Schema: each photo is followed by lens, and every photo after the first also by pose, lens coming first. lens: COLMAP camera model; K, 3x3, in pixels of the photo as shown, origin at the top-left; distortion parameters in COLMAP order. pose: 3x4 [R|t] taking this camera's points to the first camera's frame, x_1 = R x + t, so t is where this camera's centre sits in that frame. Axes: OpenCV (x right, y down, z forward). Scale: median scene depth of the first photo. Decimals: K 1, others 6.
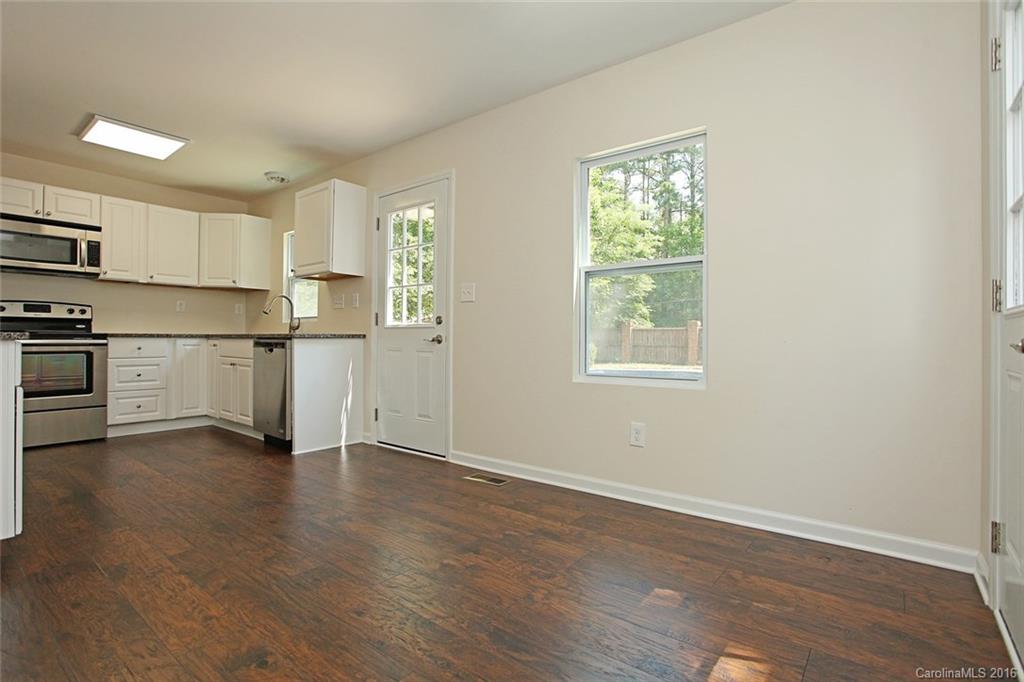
lens RADIAL K [[497.2, 0, 516.7], [0, 497.2, 339.2], [0, 0, 1]] dist [-0.060373, 0.017195]
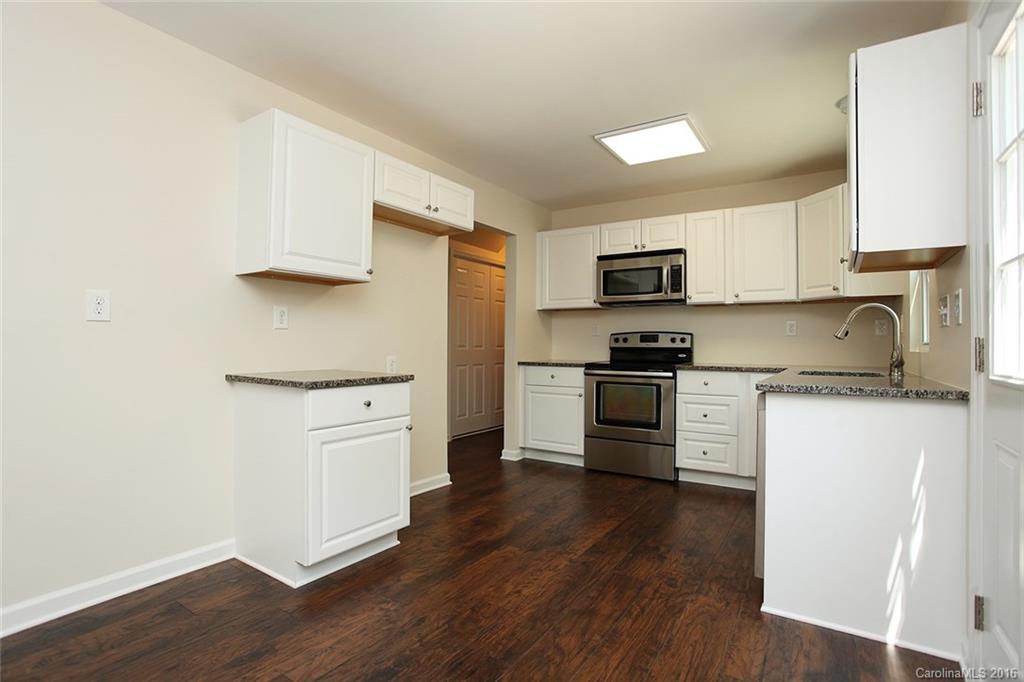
lens RADIAL K [[497.2, 0, 514.1], [0, 497.2, 334.3], [0, 0, 1]] dist [-0.060373, 0.017195]
pose [[0.078173, -0.027238, -0.996568, 0.046252], [-0.010669, 0.999547, -0.028156, -0.039688], [0.996883, 0.012833, 0.077847, 0.612208]]
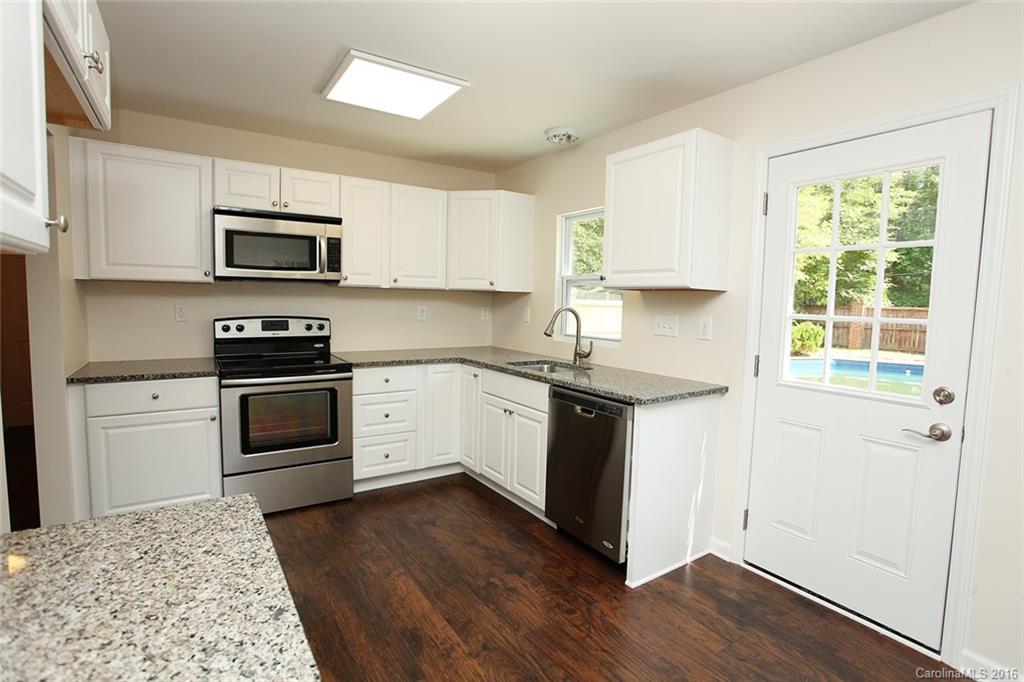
lens RADIAL K [[497.2, 0, 500.6], [0, 497.2, 336.5], [0, 0, 1]] dist [-0.060373, 0.017195]
pose [[0.944554, 0.037632, -0.326191, -0.374811], [-0.015182, 0.997354, 0.071099, -0.108827], [0.328004, -0.062204, 0.942626, 0.341241]]
